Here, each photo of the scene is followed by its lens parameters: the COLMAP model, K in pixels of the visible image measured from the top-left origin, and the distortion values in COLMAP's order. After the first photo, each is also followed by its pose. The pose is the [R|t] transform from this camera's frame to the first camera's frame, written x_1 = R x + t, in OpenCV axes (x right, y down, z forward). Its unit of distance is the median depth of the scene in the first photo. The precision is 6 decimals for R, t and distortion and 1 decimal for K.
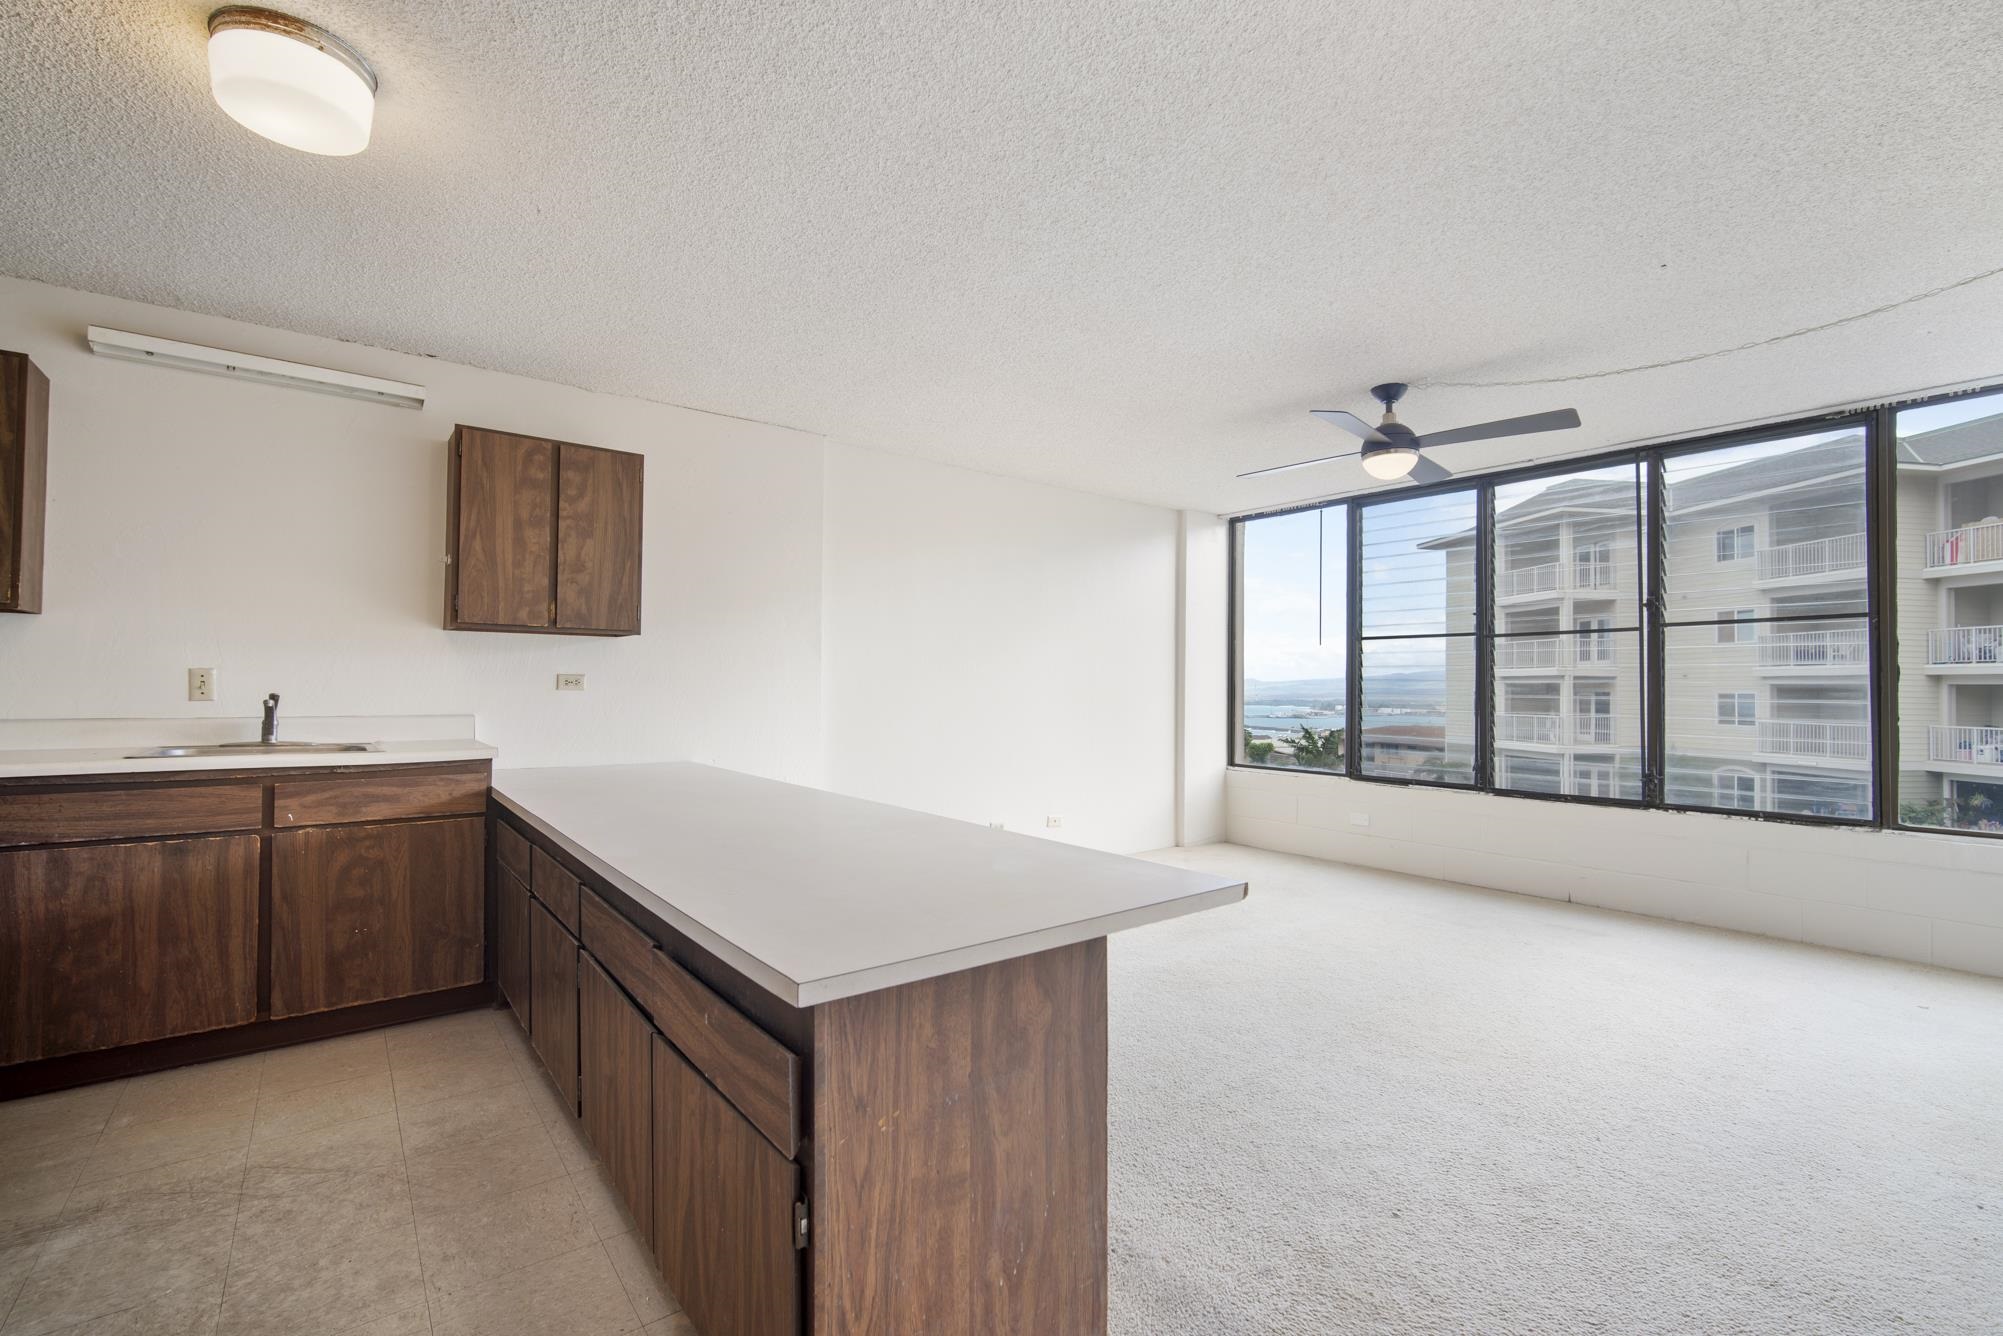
lens RADIAL K [[889.9, 0, 1010.6], [0, 889.9, 672.0], [0, 0, 1]] dist [-0.014348, 0.005352]
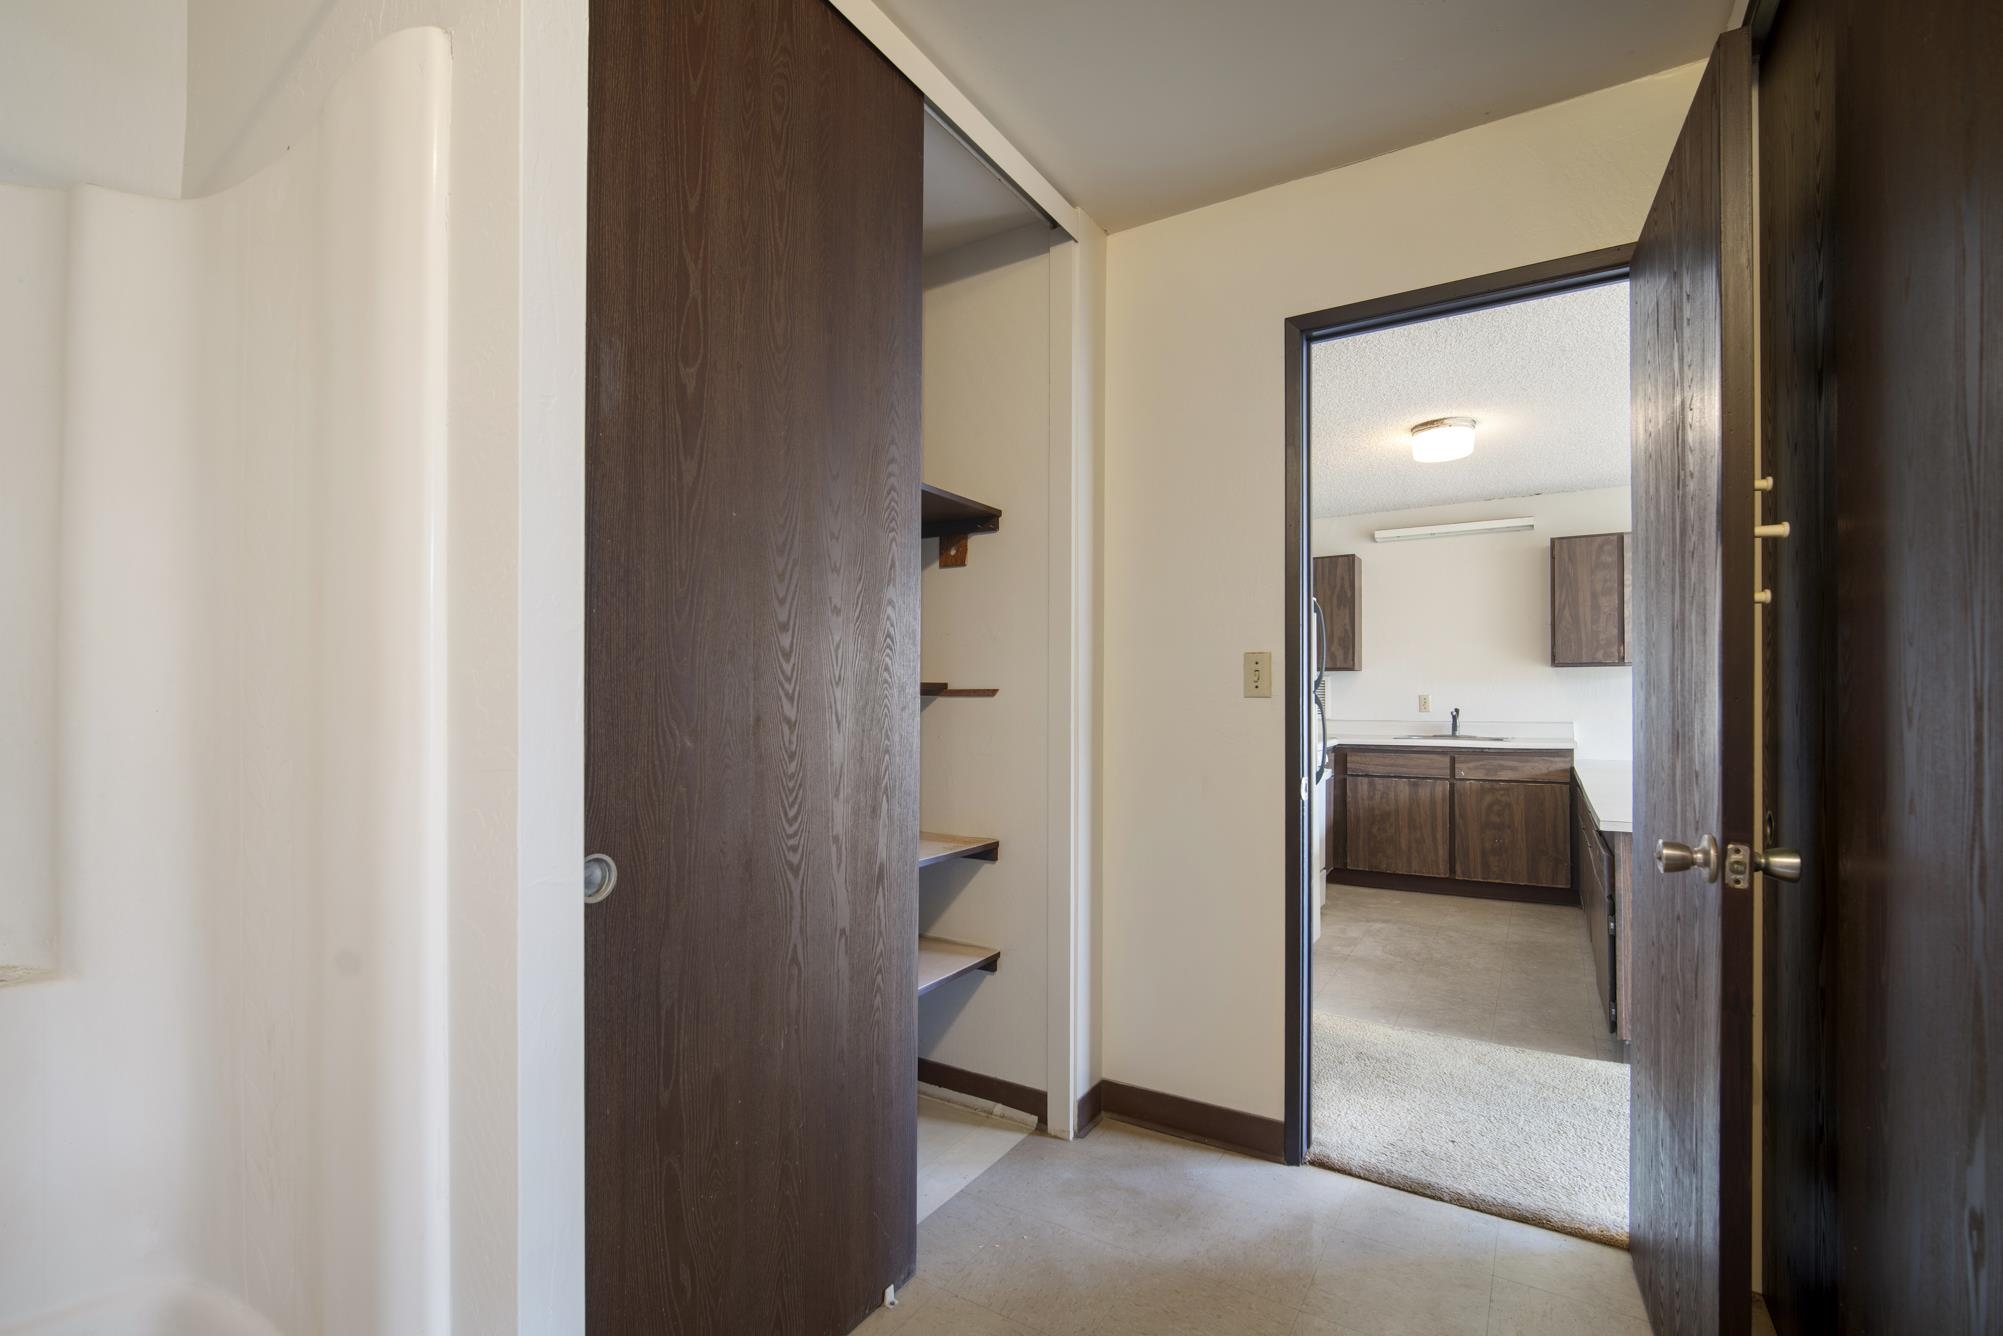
lens RADIAL K [[889.9, 0, 996.8], [0, 889.9, 696.7], [0, 0, 1]] dist [-0.014348, 0.005352]
pose [[0.356627, -0.010304, -0.934190, 0.581134], [0.022379, 0.999746, -0.002484, -0.016759], [0.933979, -0.020020, 0.356767, -0.582140]]
